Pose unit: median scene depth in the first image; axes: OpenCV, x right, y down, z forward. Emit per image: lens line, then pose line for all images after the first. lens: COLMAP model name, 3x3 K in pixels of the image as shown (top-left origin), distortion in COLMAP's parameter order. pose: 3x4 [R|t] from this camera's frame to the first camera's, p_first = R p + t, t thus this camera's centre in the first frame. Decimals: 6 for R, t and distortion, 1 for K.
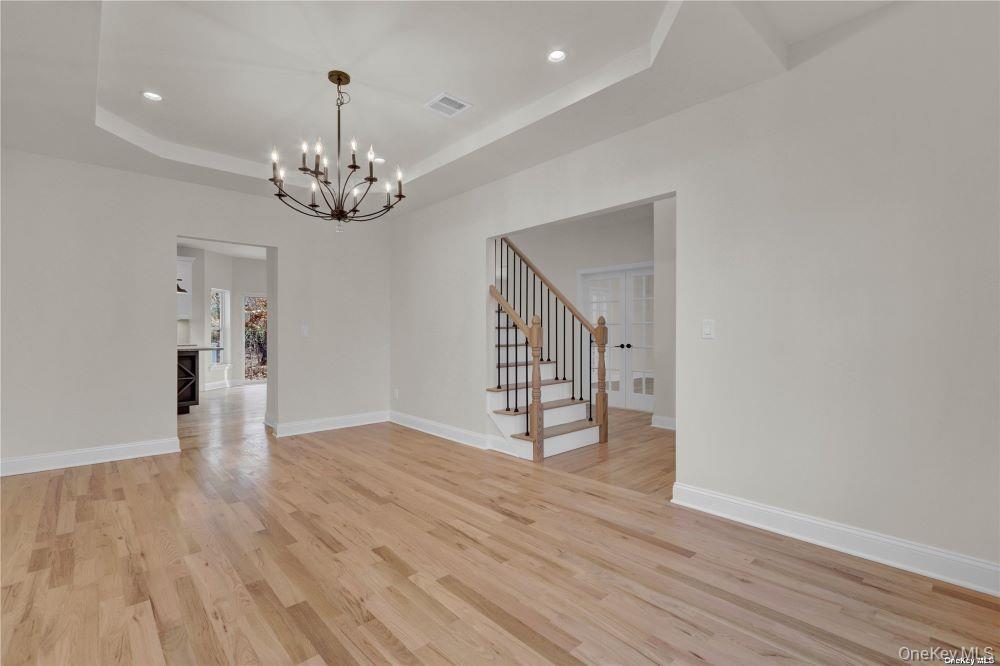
lens RADIAL K [[459.9, 0, 493.4], [0, 459.9, 333.6], [0, 0, 1]] dist [0.000154, -0.000107]
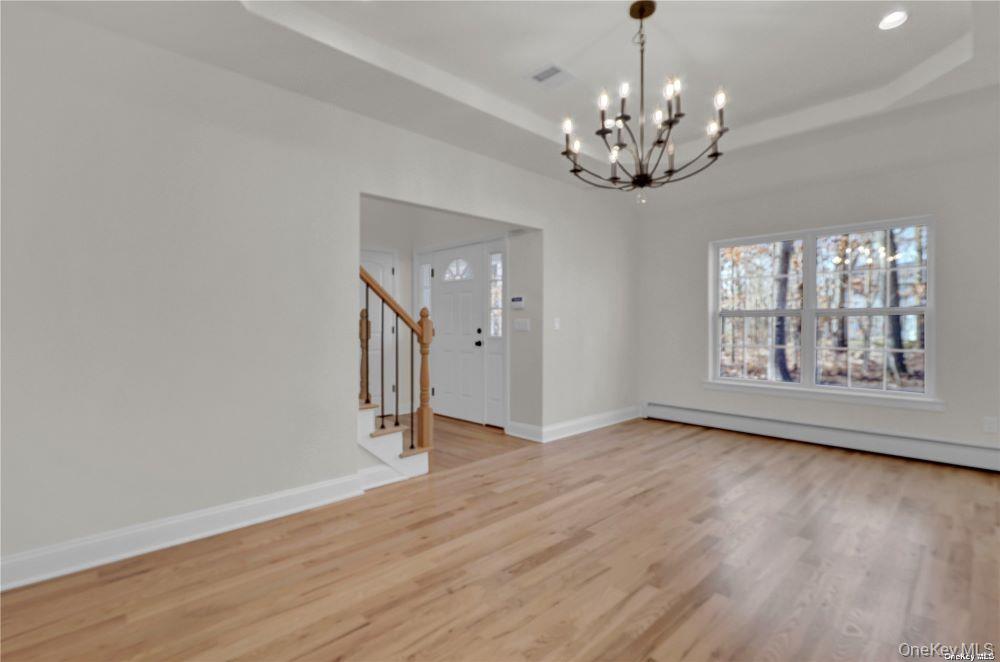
lens RADIAL K [[459.9, 0, 493.4], [0, 459.9, 331.6], [0, 0, 1]] dist [0.000154, -0.000107]
pose [[-0.030425, -0.011707, 0.999468, -0.920241], [0.002496, 0.999927, 0.011789, -0.003905], [-0.999534, 0.002853, -0.030394, 1.041849]]
